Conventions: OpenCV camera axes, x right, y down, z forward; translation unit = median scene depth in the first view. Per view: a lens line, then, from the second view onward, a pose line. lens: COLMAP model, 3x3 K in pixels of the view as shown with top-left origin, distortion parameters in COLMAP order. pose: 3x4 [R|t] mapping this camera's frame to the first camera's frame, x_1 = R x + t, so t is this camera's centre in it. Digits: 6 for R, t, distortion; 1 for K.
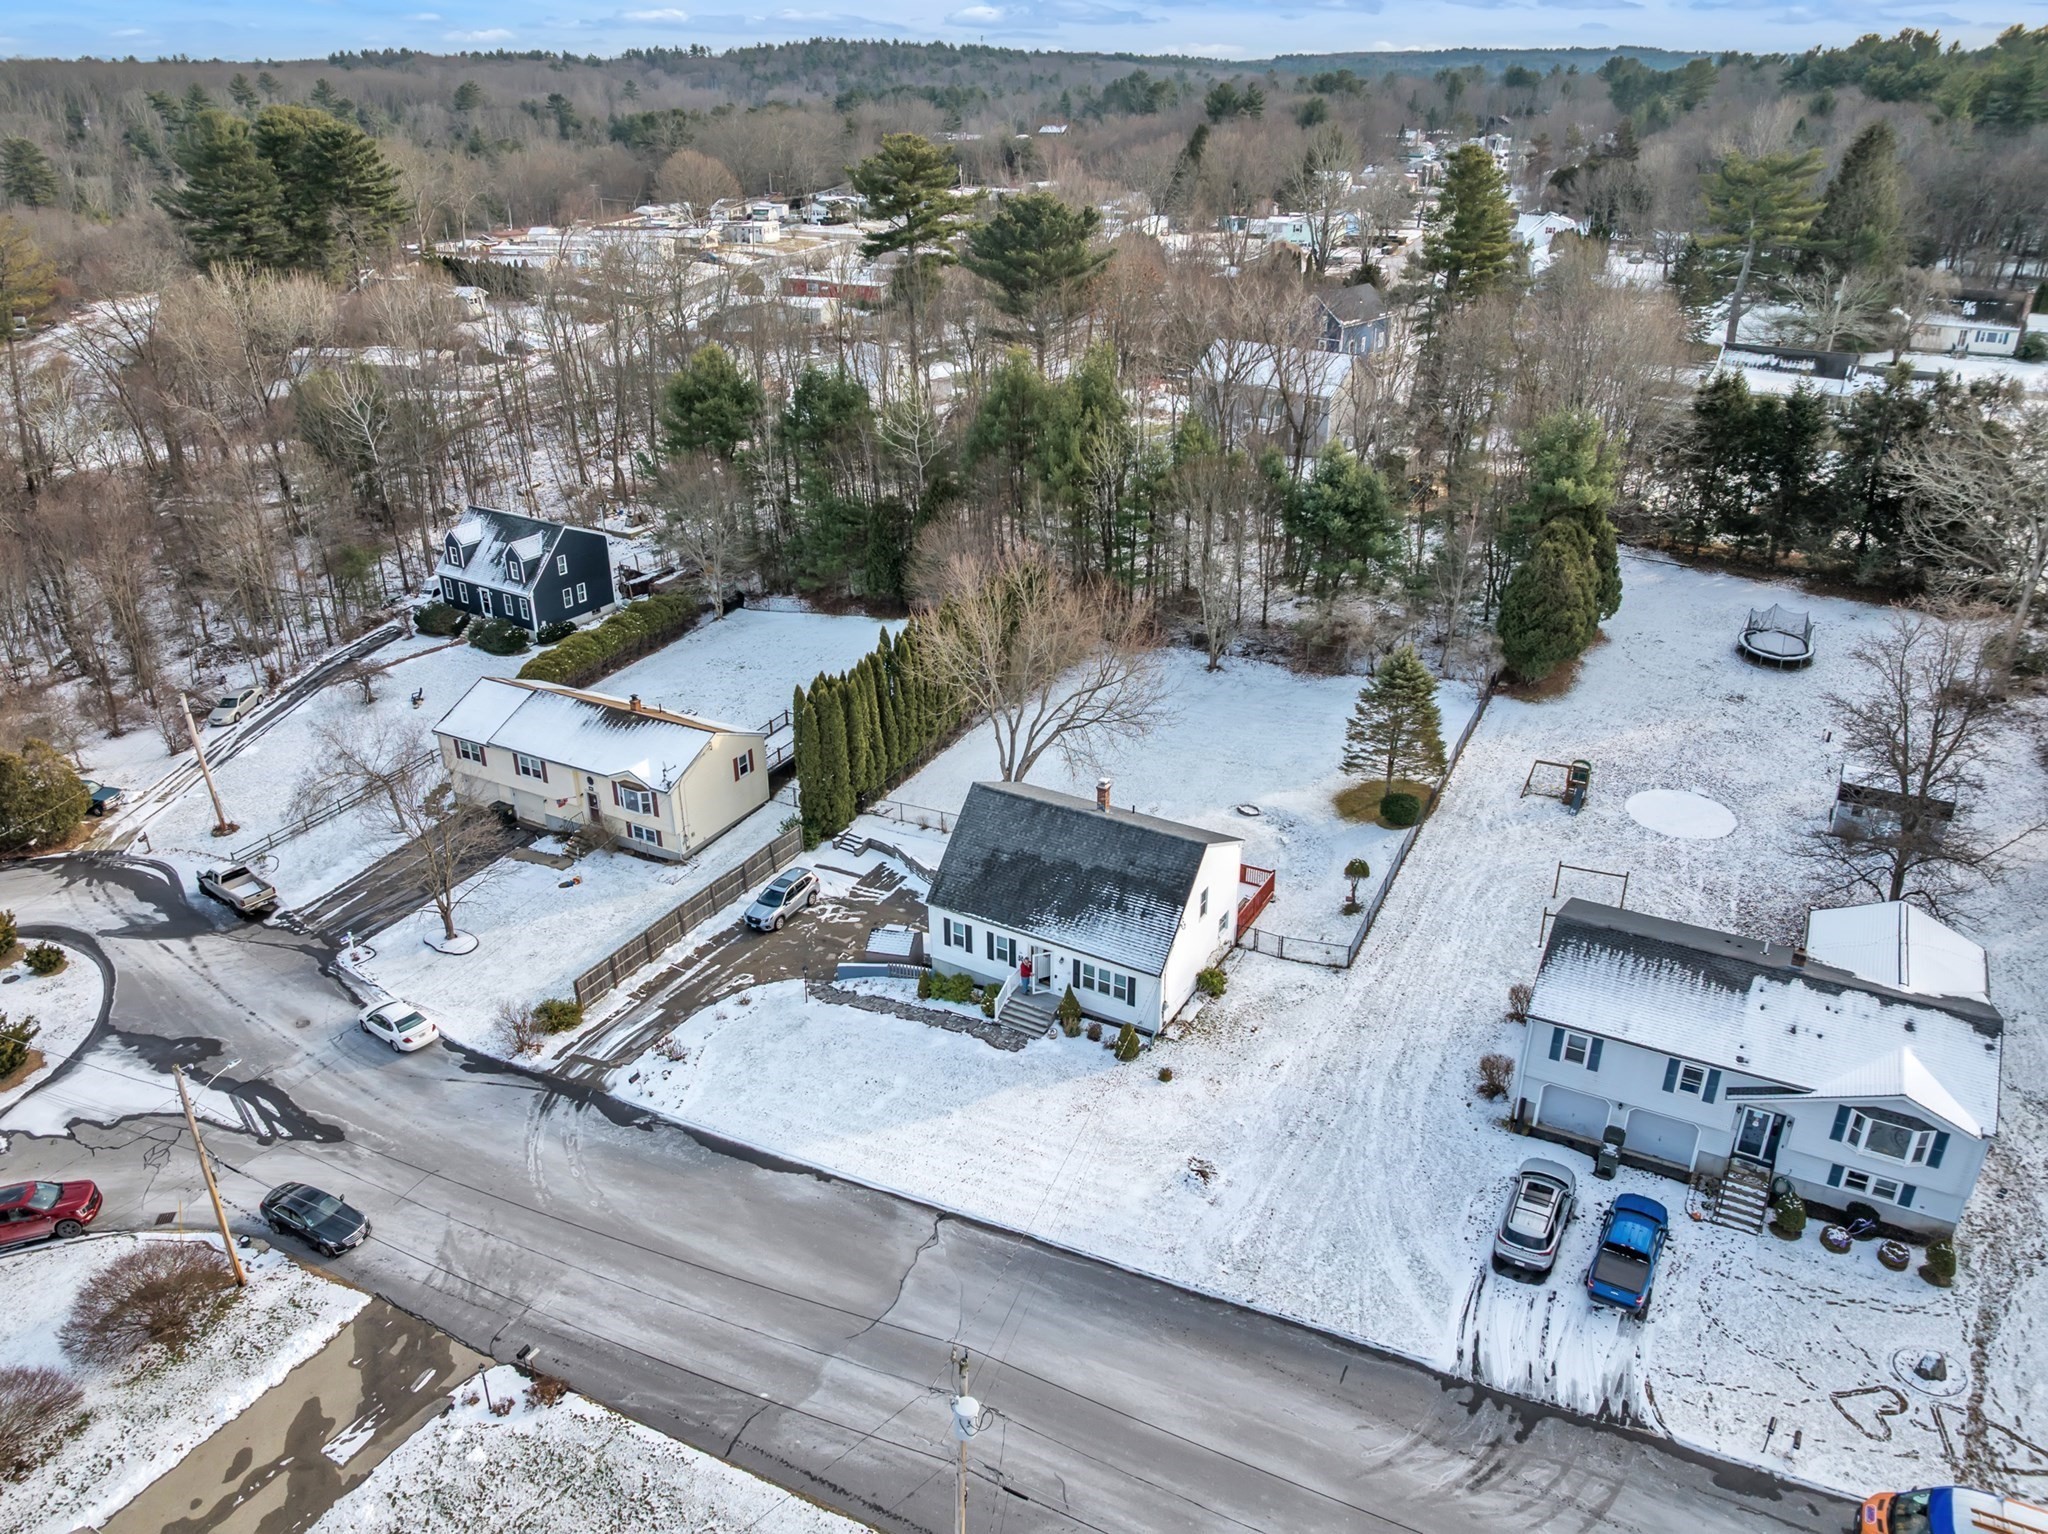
lens RADIAL K [[1457.6, 0, 1018.7], [0, 1457.6, 746.6], [0, 0, 1]] dist [-0.024226, -0.026945]
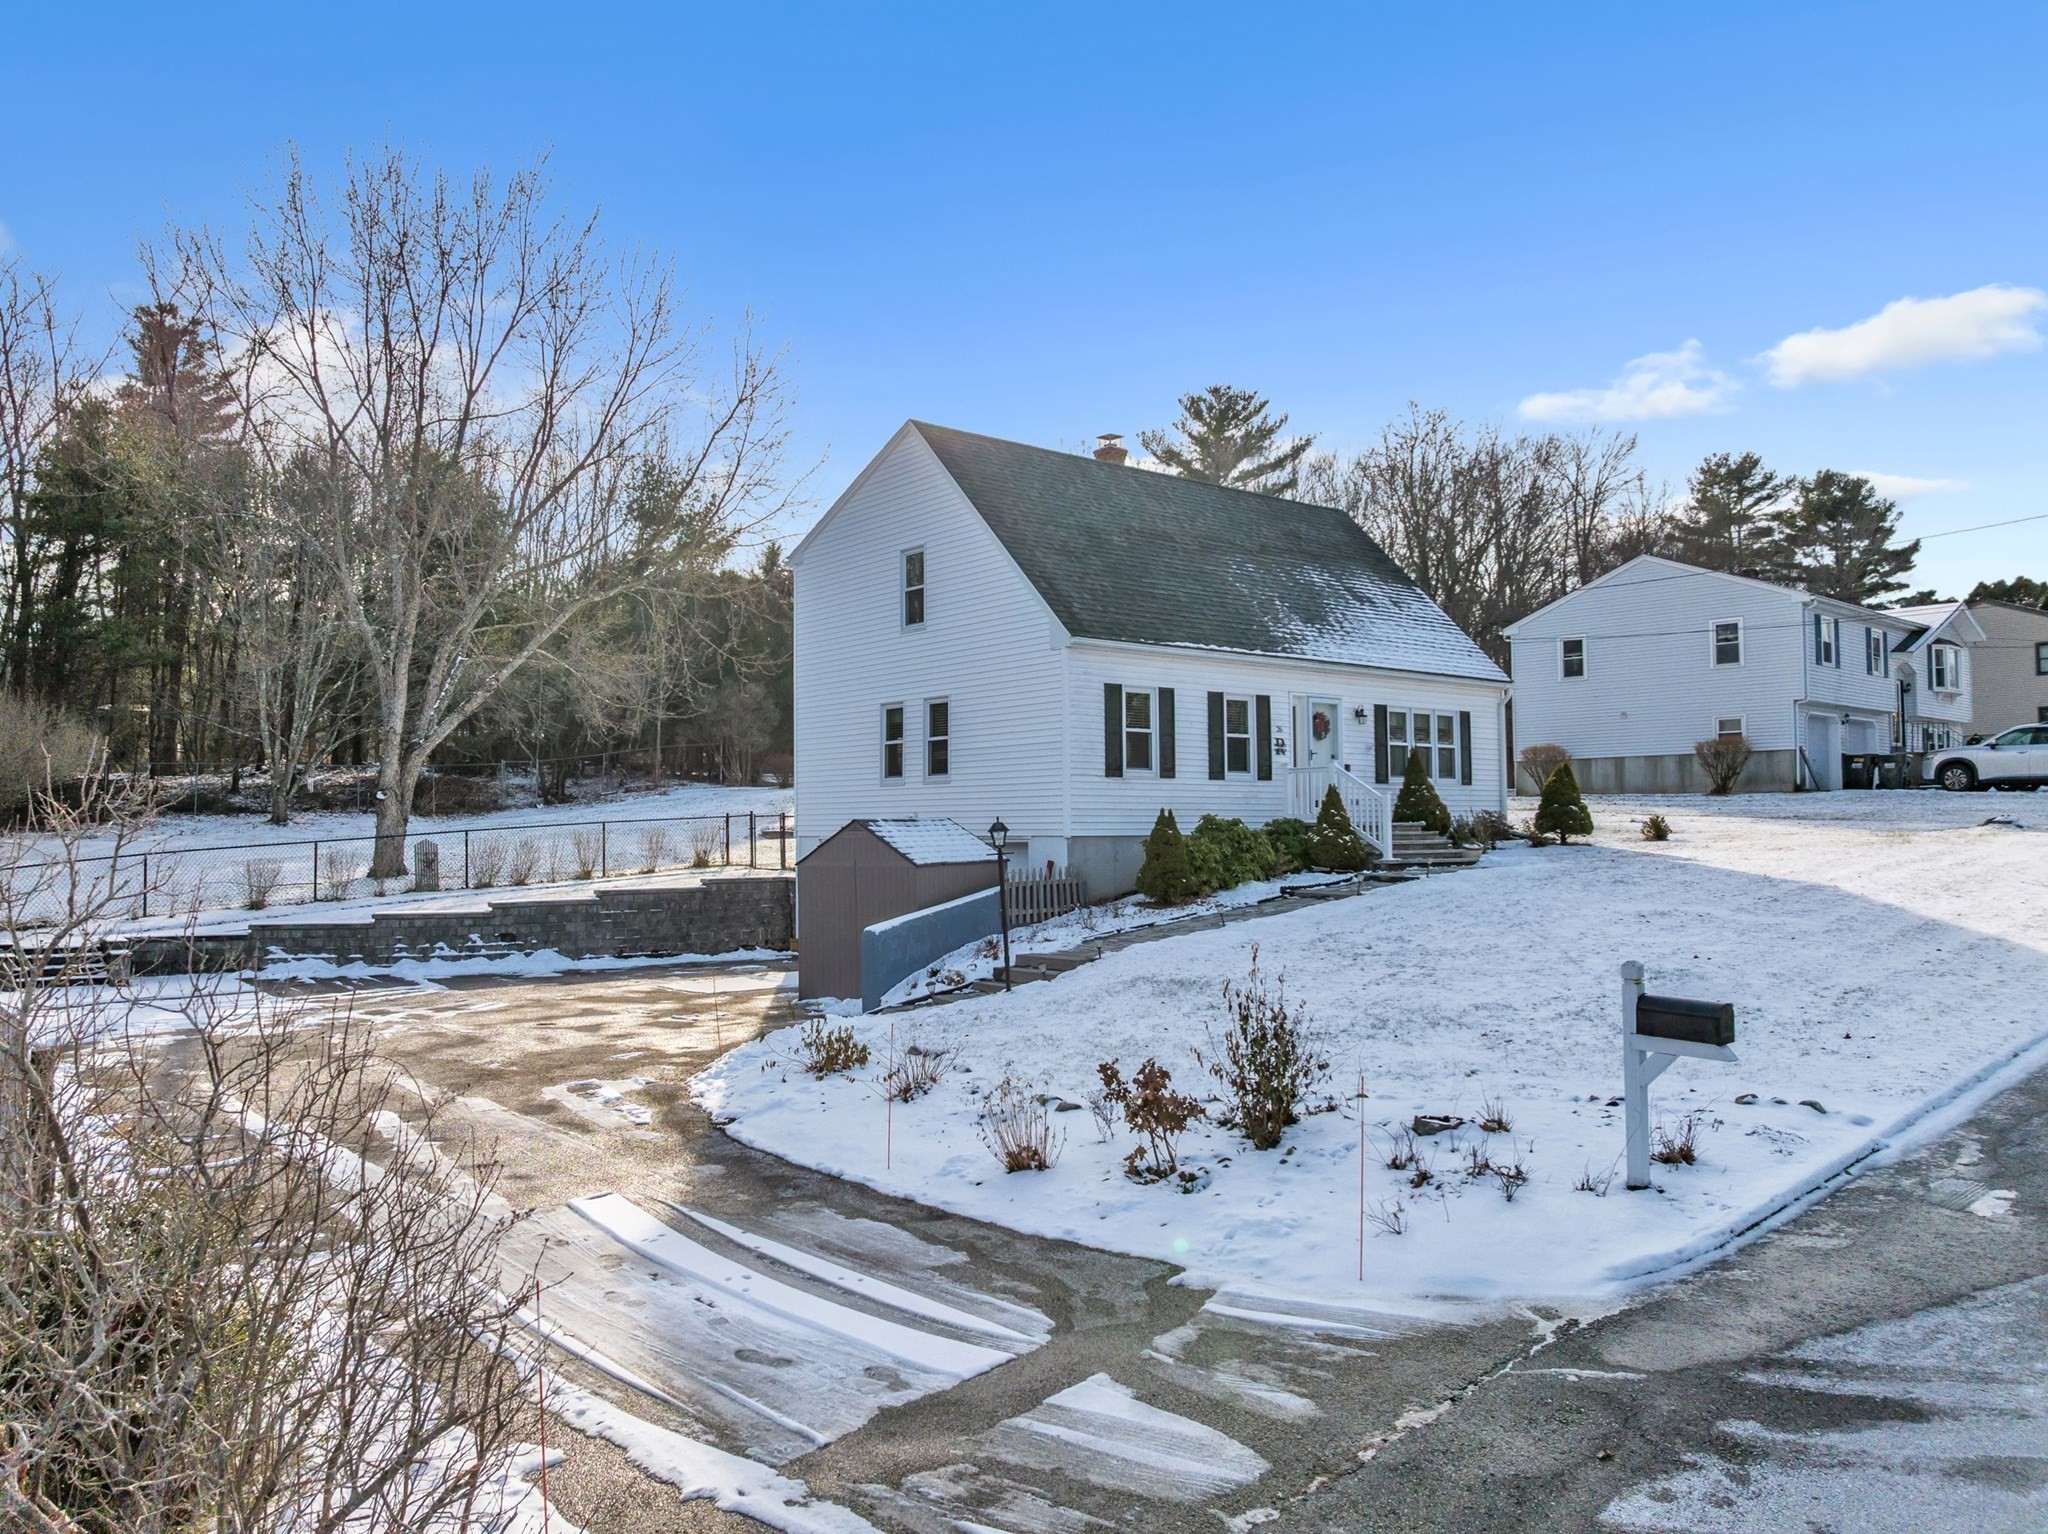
lens RADIAL K [[1457.6, 0, 1022.7], [0, 1457.6, 779.6], [0, 0, 1]] dist [-0.024226, -0.026945]
pose [[0.343927, 0.040463, 0.938124, -0.379493], [0.402179, 0.896446, -0.186109, 0.194720], [-0.848508, 0.441302, 0.292039, 0.933396]]
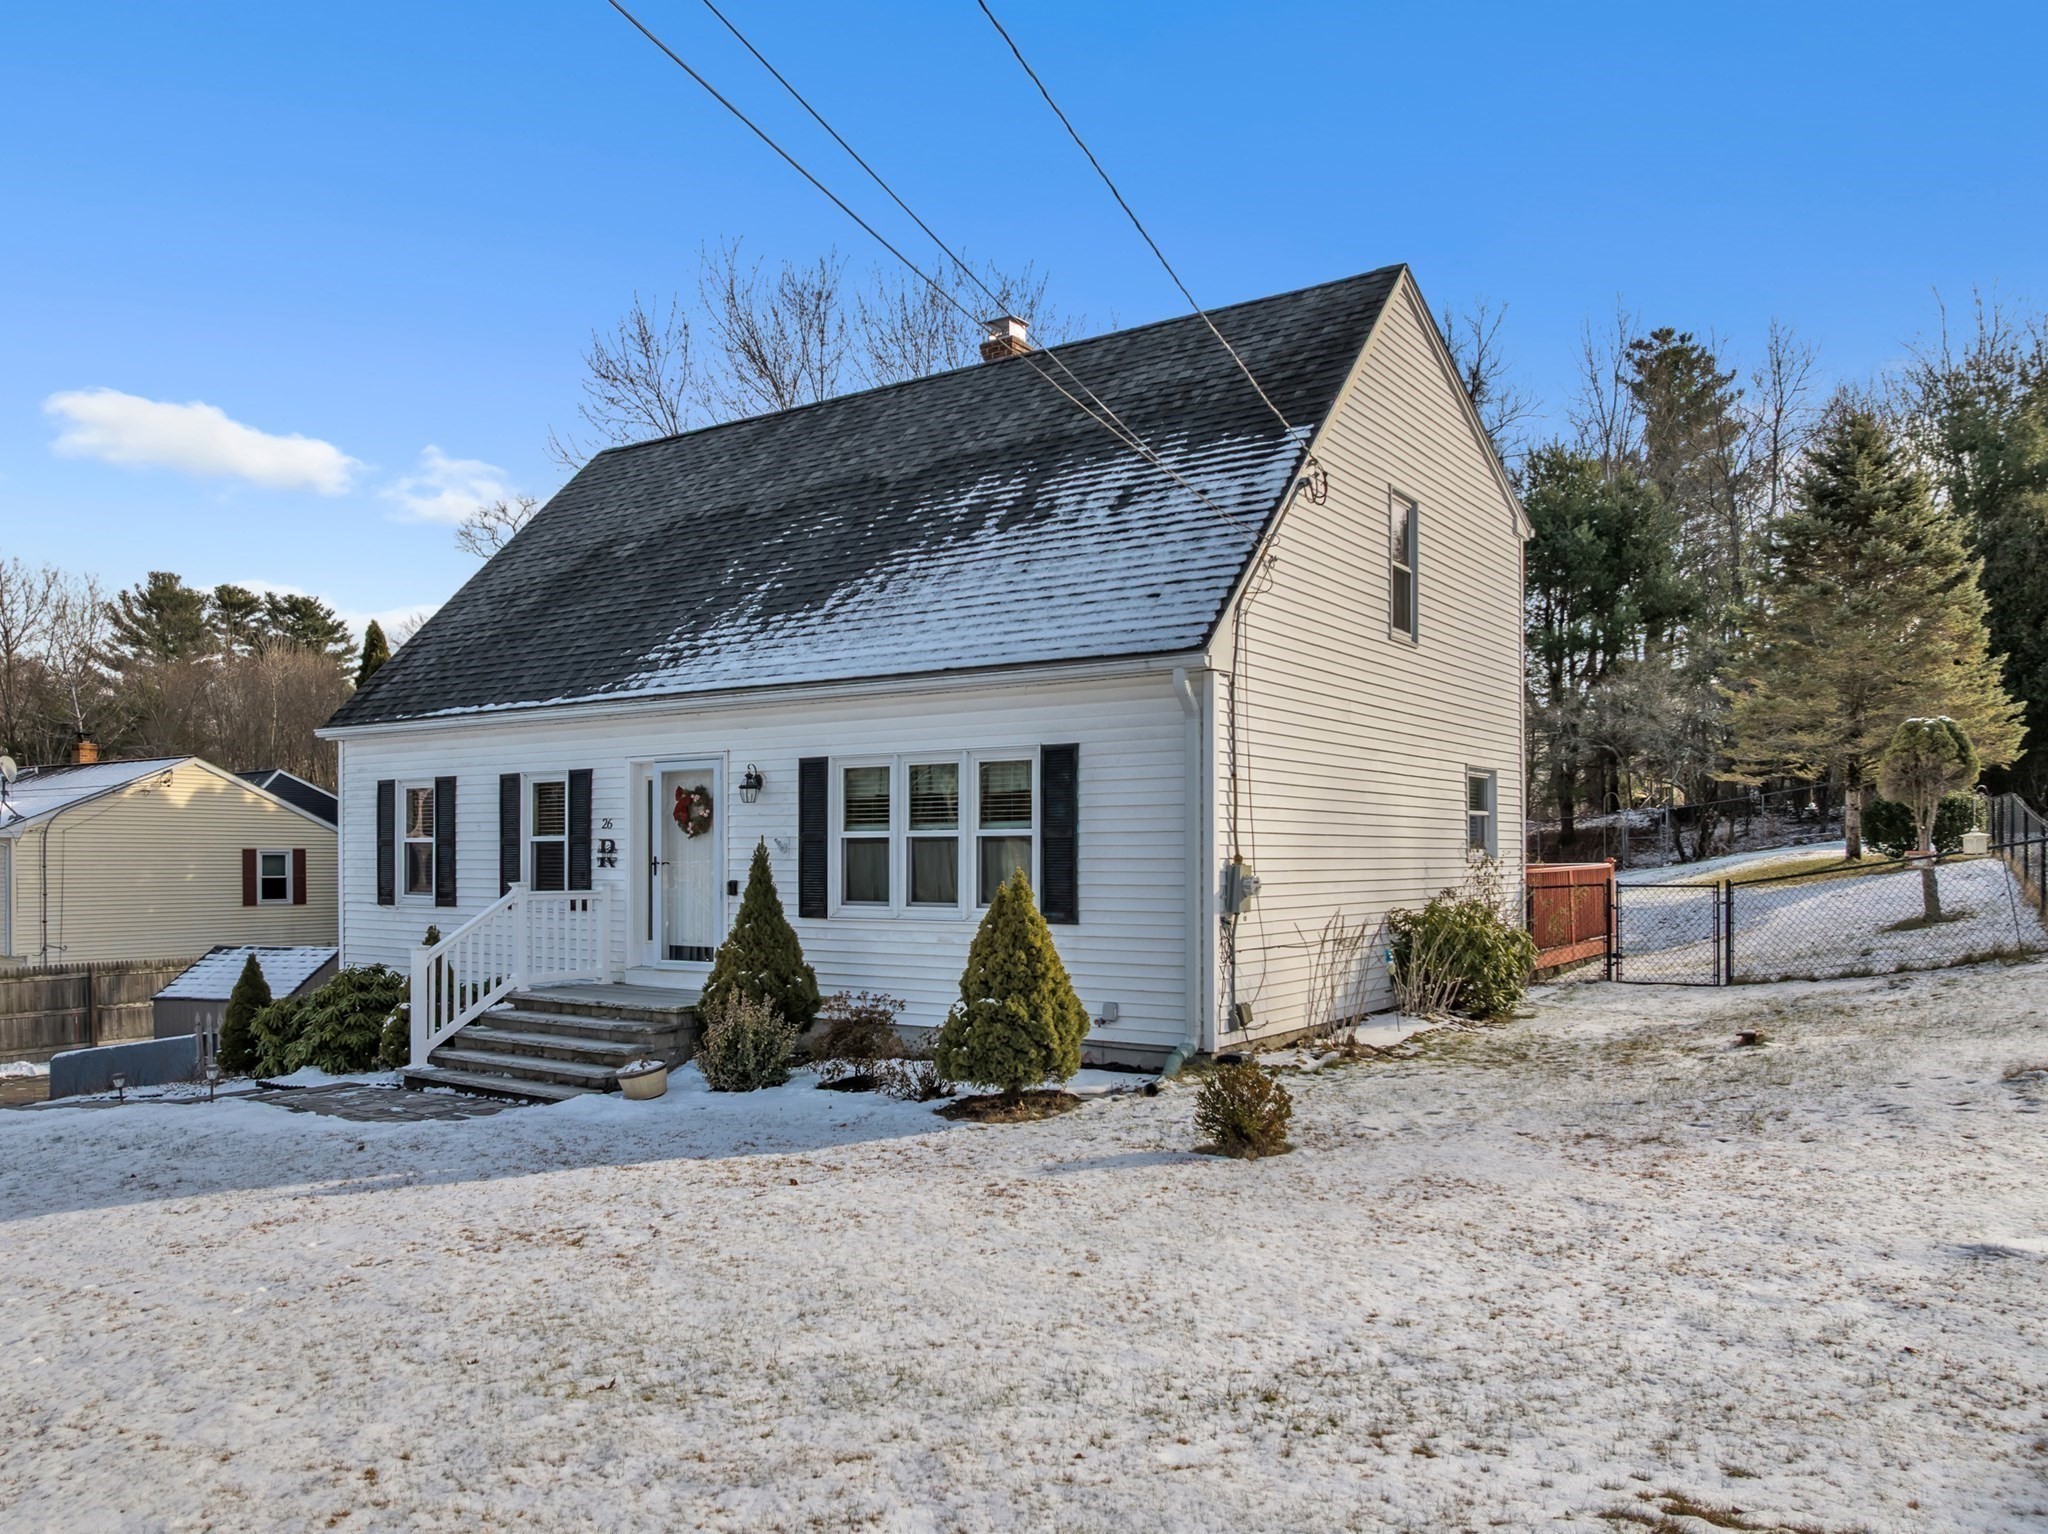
lens RADIAL K [[1457.6, 0, 1070.4], [0, 1457.6, 894.2], [0, 0, 1]] dist [-0.024226, -0.026945]
pose [[0.999488, 0.013203, -0.029160, 0.079869], [-0.023856, 0.914650, -0.403543, 0.238314], [0.021343, 0.404032, 0.914496, 0.781463]]
